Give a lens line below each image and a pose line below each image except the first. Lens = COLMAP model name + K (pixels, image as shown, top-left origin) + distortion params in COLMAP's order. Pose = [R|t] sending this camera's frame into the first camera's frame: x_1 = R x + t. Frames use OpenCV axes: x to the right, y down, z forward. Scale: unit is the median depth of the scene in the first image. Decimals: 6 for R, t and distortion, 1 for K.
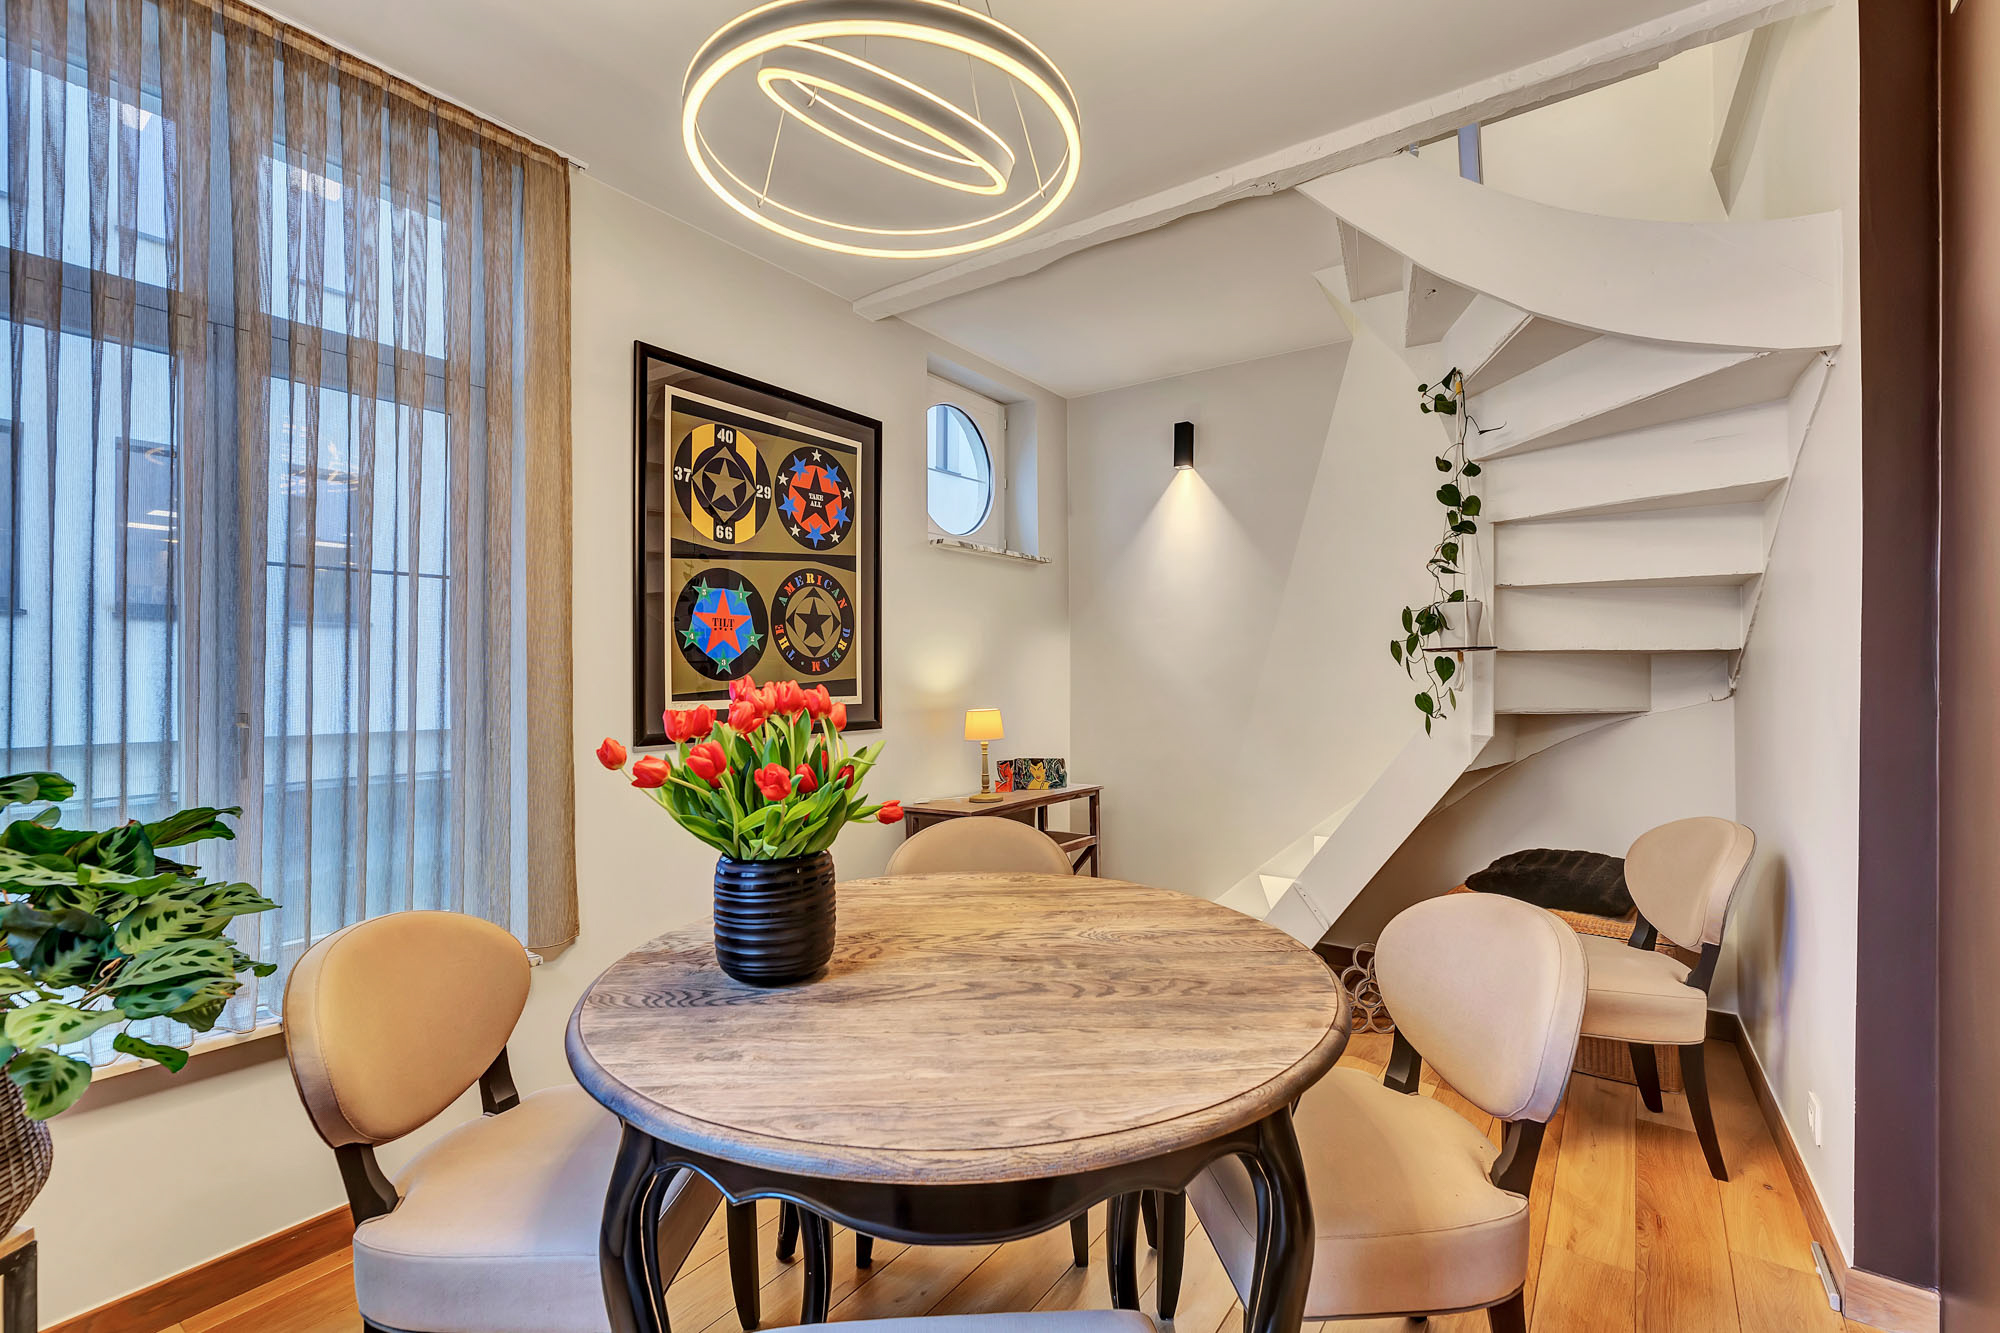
lens RADIAL K [[833.6, 0, 1015.0], [0, 833.6, 674.0], [0, 0, 1]] dist [0.001370, -0.000034]
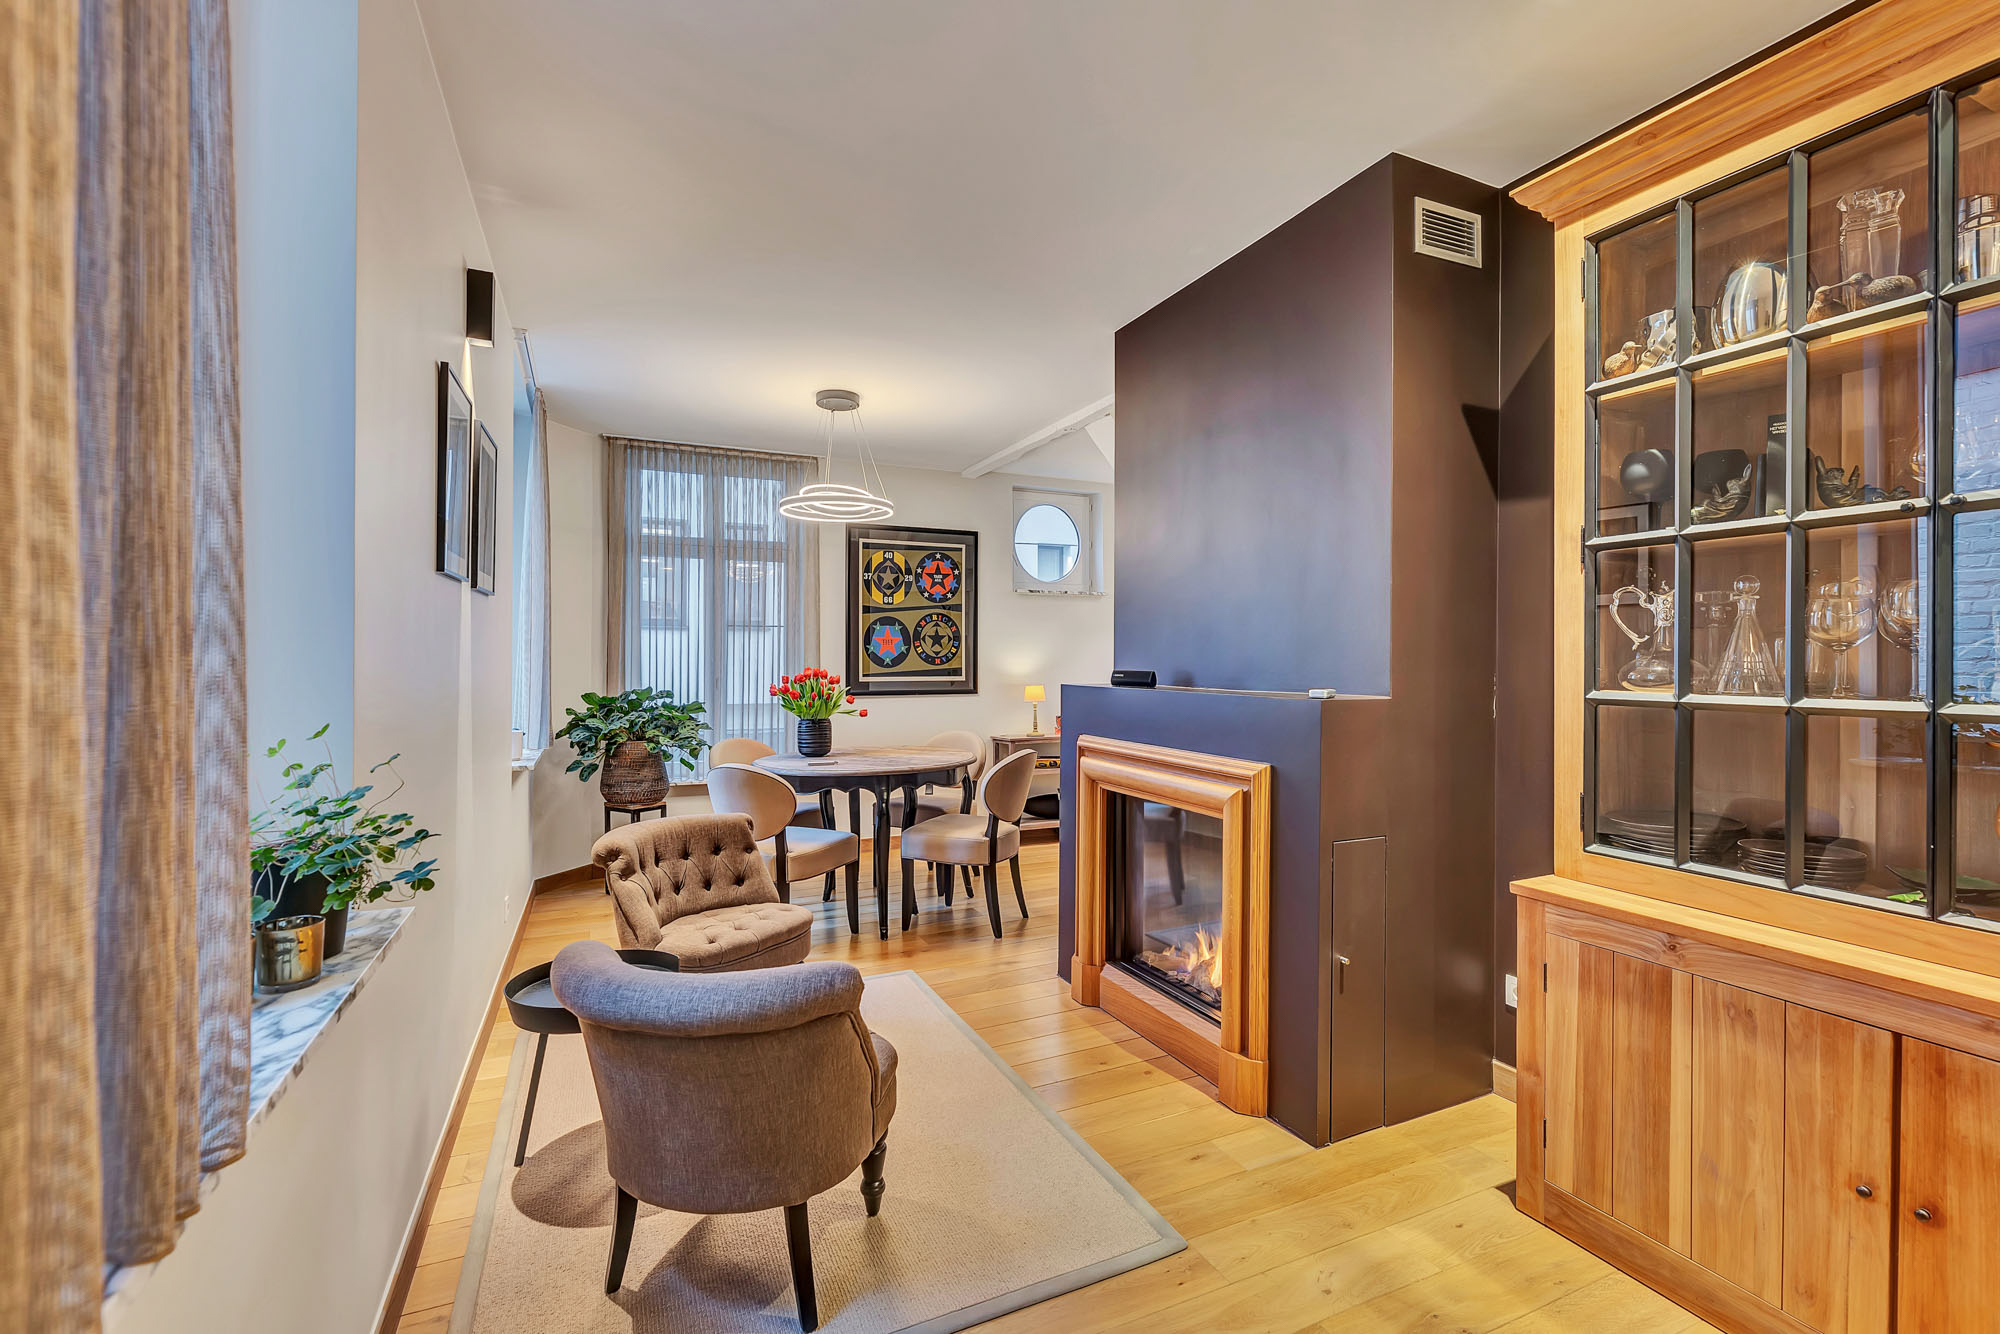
lens RADIAL K [[888.8, 0, 997.6], [0, 888.8, 664.7], [0, 0, 1]] dist [-0.000182, 0.000002]
pose [[0.863207, 0.001383, -0.504849, 1.015111], [0.000190, 0.999995, 0.003064, -0.007689], [0.504850, -0.002741, 0.863202, -0.811967]]
